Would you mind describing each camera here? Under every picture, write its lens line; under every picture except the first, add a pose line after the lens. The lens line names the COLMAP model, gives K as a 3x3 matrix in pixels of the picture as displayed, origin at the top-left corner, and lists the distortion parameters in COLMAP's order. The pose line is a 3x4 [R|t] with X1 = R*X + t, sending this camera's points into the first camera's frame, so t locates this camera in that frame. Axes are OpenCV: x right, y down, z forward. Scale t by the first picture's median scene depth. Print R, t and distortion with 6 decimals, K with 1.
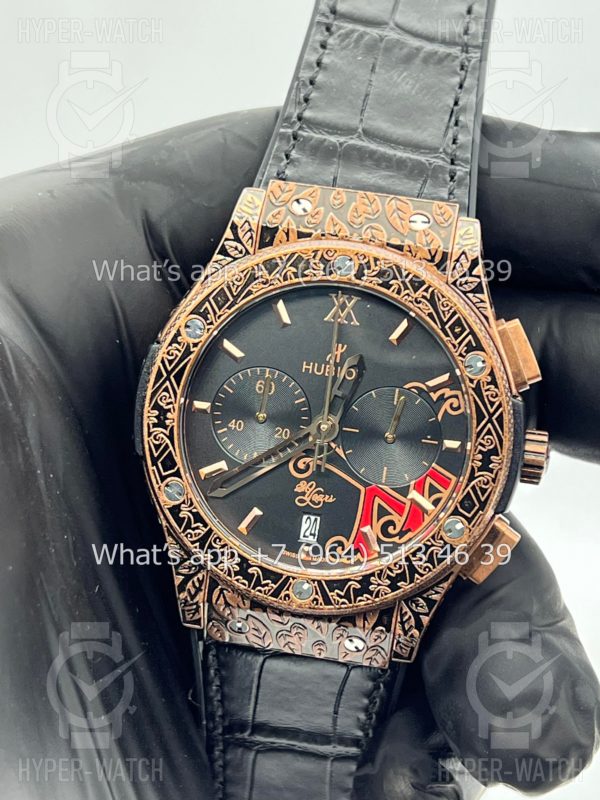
lens RADIAL K [[1884.2, 0, 300.0], [0, 1884.2, 400.0], [0, 0, 1]] dist [0.245777, 0.163577]
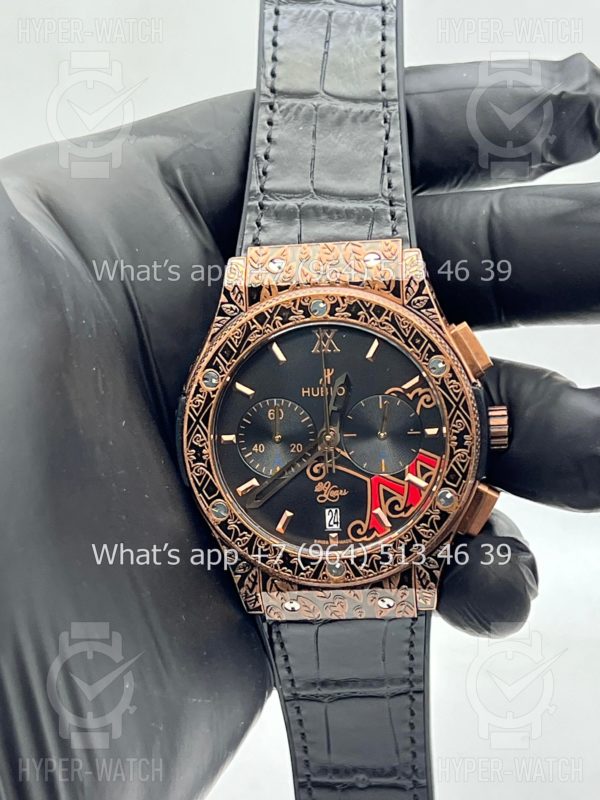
lens RADIAL K [[1884.2, 0, 300.0], [0, 1884.2, 400.0], [0, 0, 1]] dist [0.245777, 0.163577]
pose [[0.981592, -0.189940, -0.019982, 0.024006], [0.190450, 0.981303, 0.027805, -0.047809], [0.014327, -0.031099, 0.999414, -0.241884]]
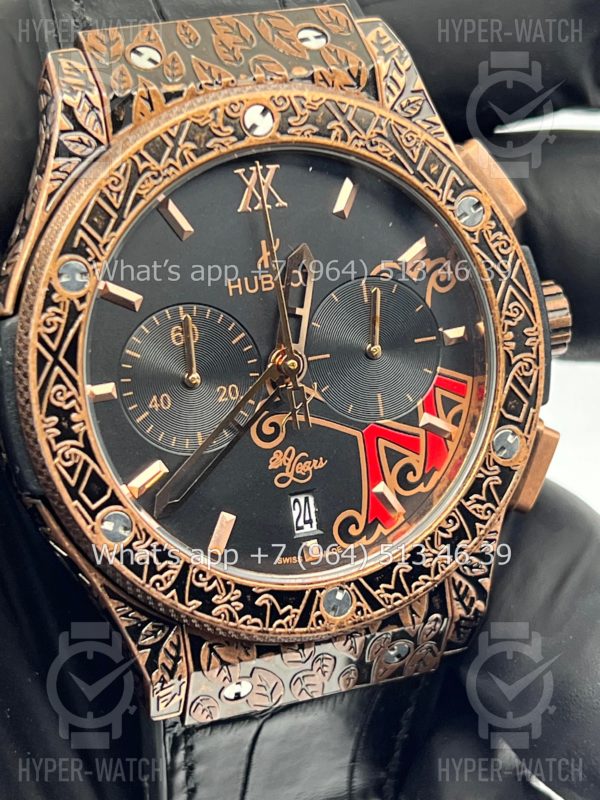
lens RADIAL K [[1884.2, 0, 300.0], [0, 1884.2, 400.0], [0, 0, 1]] dist [0.245777, 0.163577]
pose [[0.866000, -0.302249, 0.398359, -0.256749], [0.296061, 0.951926, 0.078649, -0.025192], [-0.402980, 0.049828, 0.913851, 0.382504]]
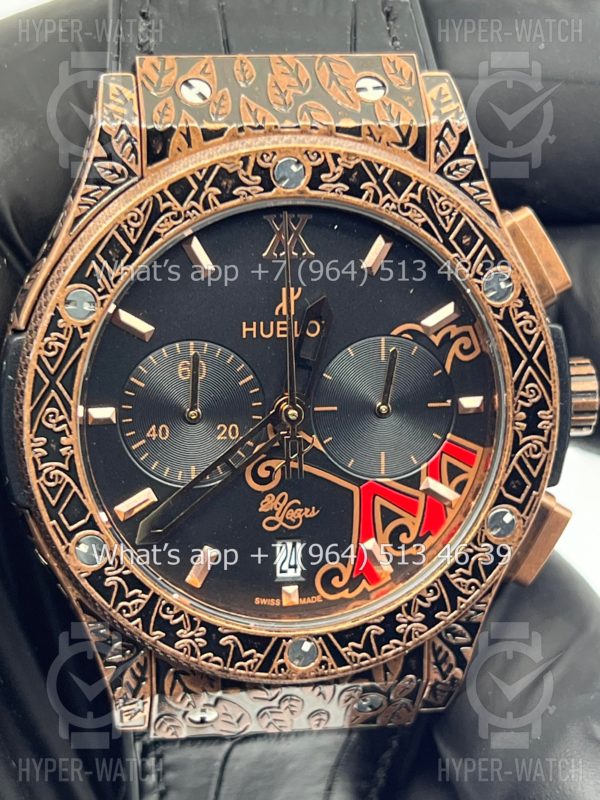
lens RADIAL K [[1884.2, 0, 300.0], [0, 1884.2, 400.0], [0, 0, 1]] dist [0.245777, 0.163577]
pose [[0.953579, -0.187321, 0.235794, -0.143474], [0.163070, 0.979456, 0.118631, -0.070275], [-0.253172, -0.074673, 0.964535, 0.344862]]
